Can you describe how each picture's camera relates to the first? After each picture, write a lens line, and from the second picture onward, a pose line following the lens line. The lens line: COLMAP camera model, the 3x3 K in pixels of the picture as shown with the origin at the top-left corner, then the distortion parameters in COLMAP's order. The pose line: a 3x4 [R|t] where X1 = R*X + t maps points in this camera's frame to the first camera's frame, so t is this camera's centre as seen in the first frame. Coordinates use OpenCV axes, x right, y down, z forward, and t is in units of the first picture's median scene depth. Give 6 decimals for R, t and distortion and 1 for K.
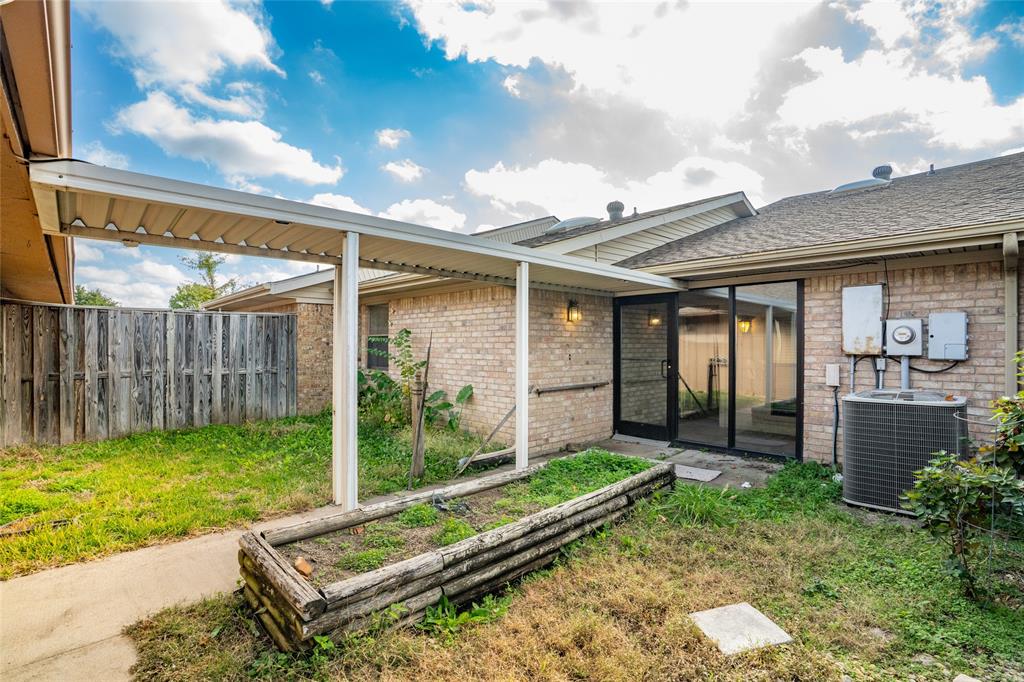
lens RADIAL K [[476.0, 0, 509.2], [0, 476.0, 349.5], [0, 0, 1]] dist [-0.001498, 0.000319]
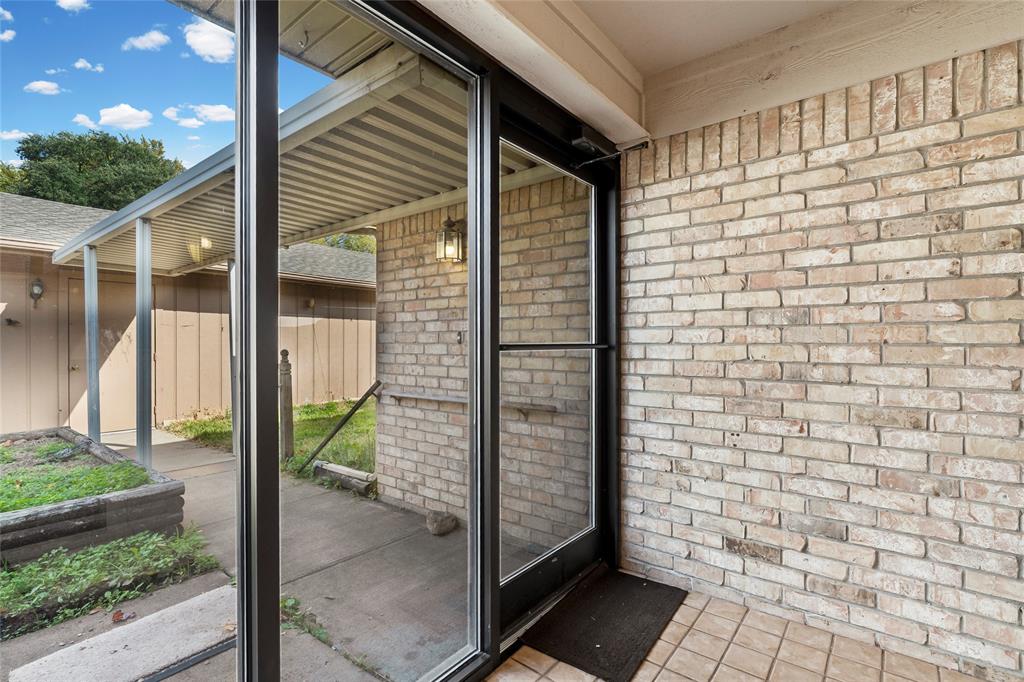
lens RADIAL K [[476.0, 0, 509.2], [0, 476.0, 349.5], [0, 0, 1]] dist [-0.001498, 0.000319]
pose [[0.144074, 0.005776, -0.989550, 0.566902], [-0.016745, 0.999854, 0.003399, 0.023190], [0.989425, 0.016080, 0.144150, 0.903922]]
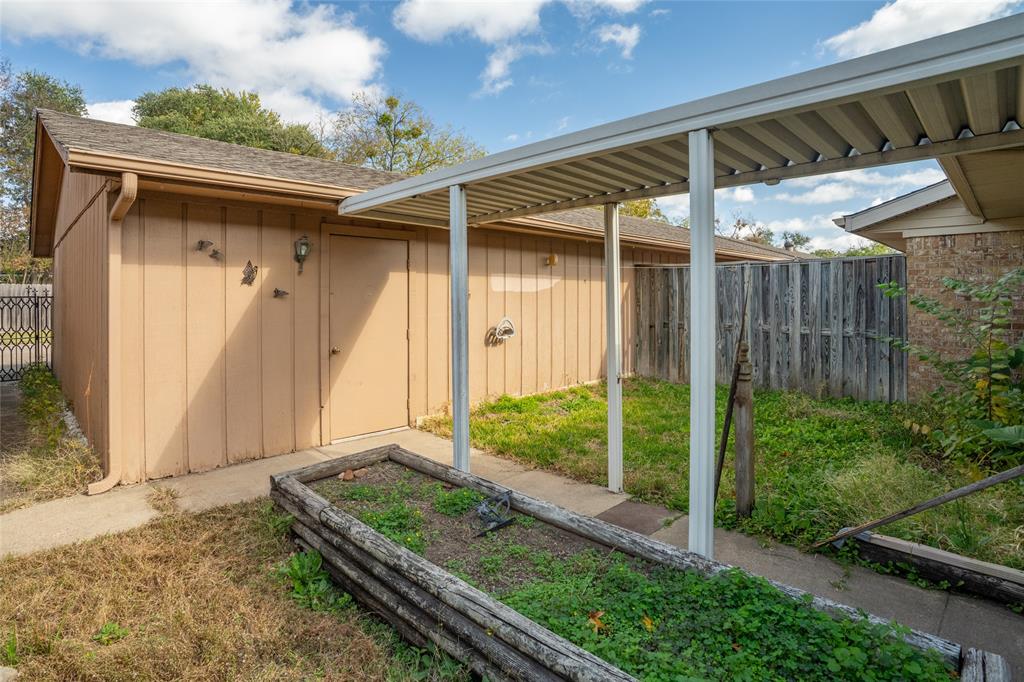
lens RADIAL K [[514.9, 0, 474.5], [0, 514.9, 301.9], [0, 0, 1]] dist [-0.056146, 0.000092]
pose [[-0.002793, 0.006124, -0.999977, 0.335214], [-0.016064, 0.999852, 0.006169, -0.000458], [0.999867, 0.016081, -0.002694, 0.491211]]
